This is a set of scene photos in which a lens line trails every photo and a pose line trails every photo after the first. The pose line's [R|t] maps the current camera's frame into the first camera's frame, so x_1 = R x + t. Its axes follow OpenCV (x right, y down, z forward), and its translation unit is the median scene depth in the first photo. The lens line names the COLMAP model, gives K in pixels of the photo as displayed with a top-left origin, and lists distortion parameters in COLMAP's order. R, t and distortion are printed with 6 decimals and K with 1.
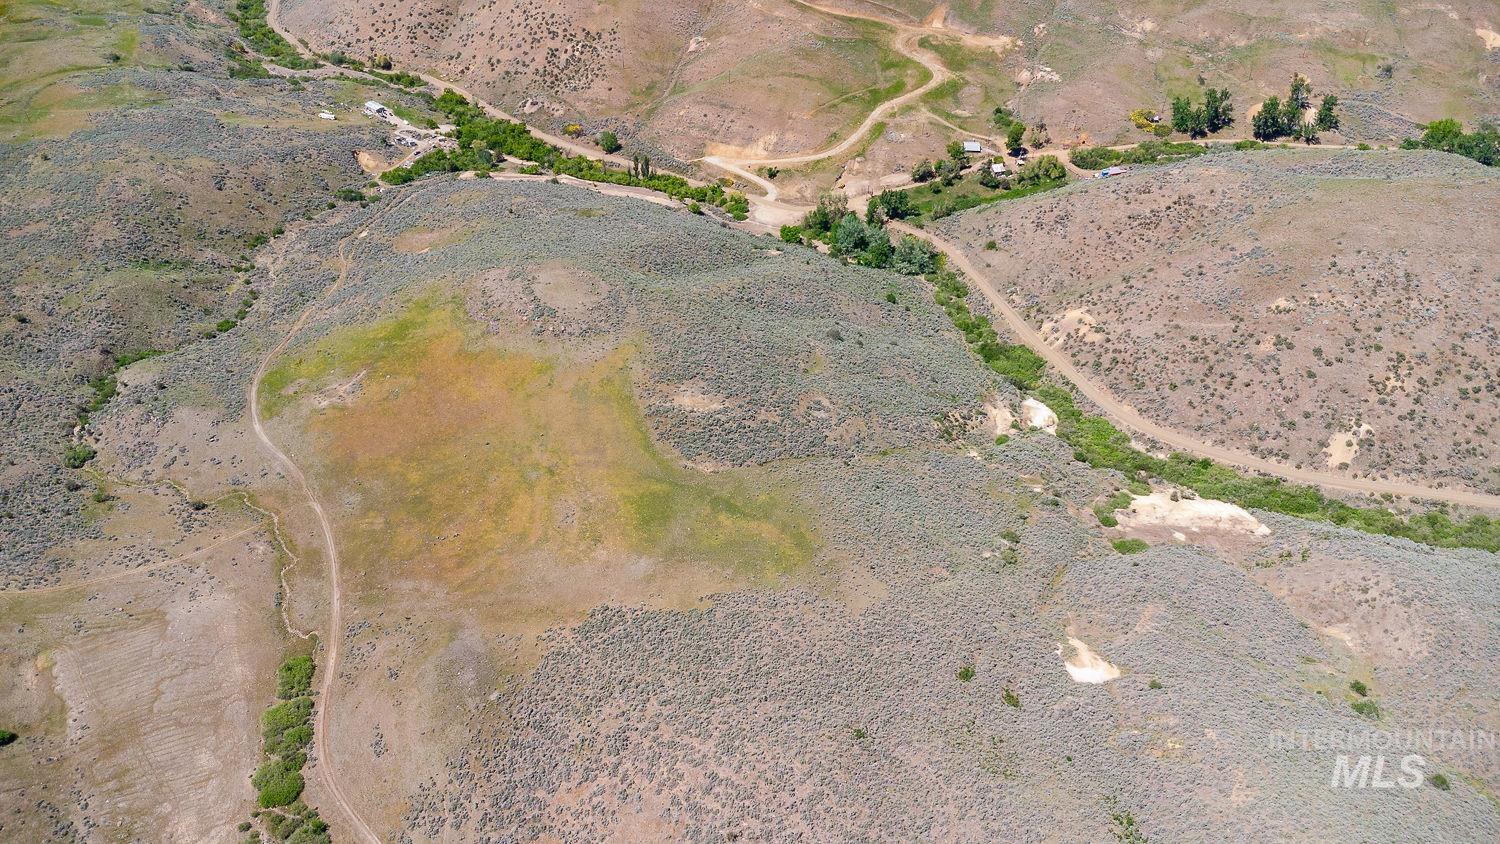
lens RADIAL K [[1090.6, 0, 751.3], [0, 1090.6, 419.5], [0, 0, 1]] dist [0.039017, -0.049853]
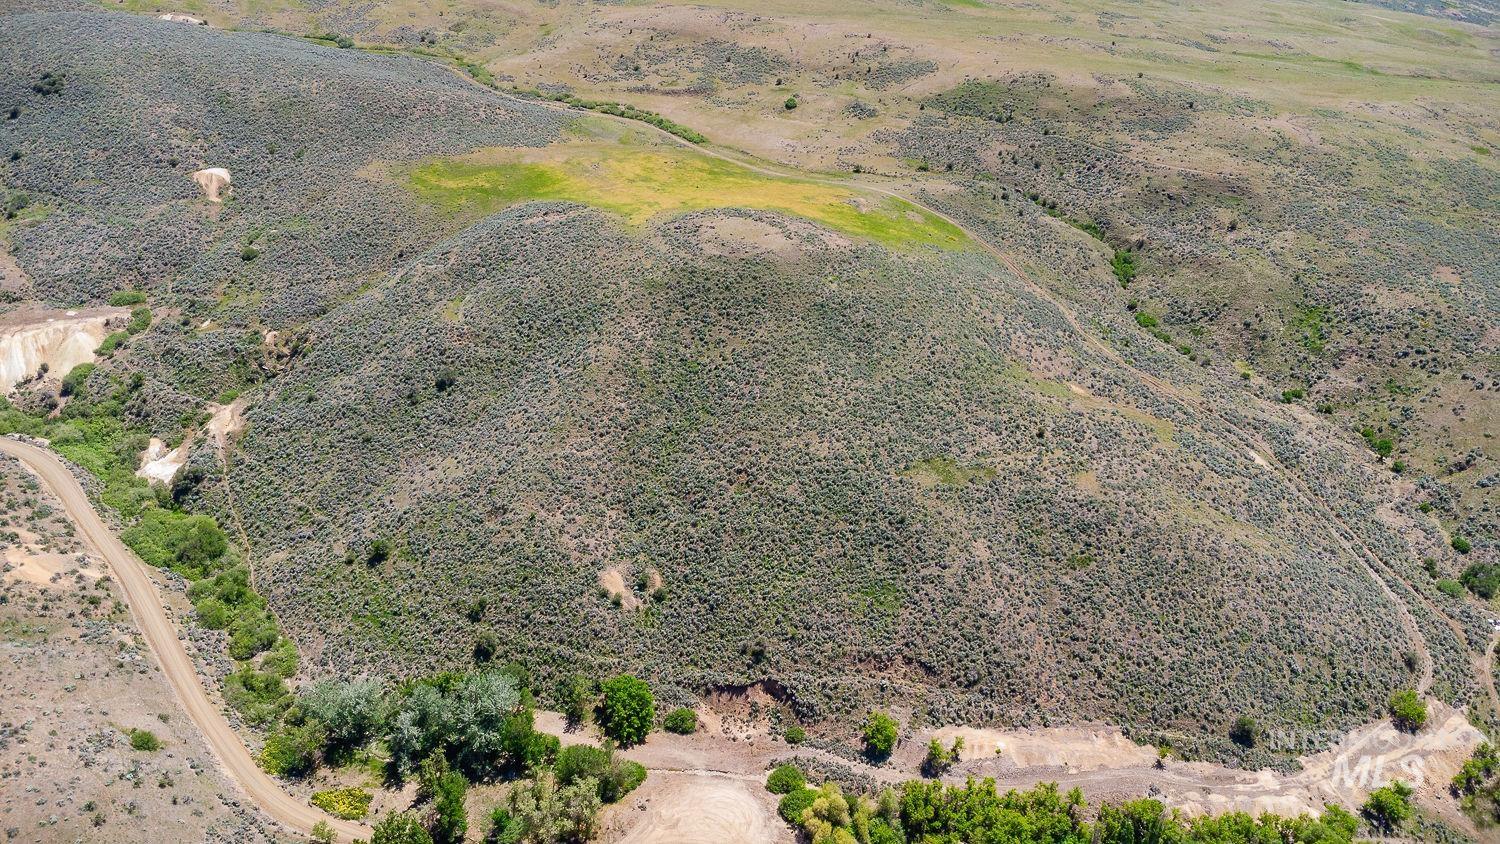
lens RADIAL K [[1086.7, 0, 751.7], [0, 1086.7, 422.5], [0, 0, 1]] dist [0.055209, -0.081305]
pose [[-0.909524, 0.178539, -0.375353, 0.152319], [-0.283828, 0.392952, 0.874660, -0.690453], [0.303657, 0.902060, -0.306725, 1.164651]]
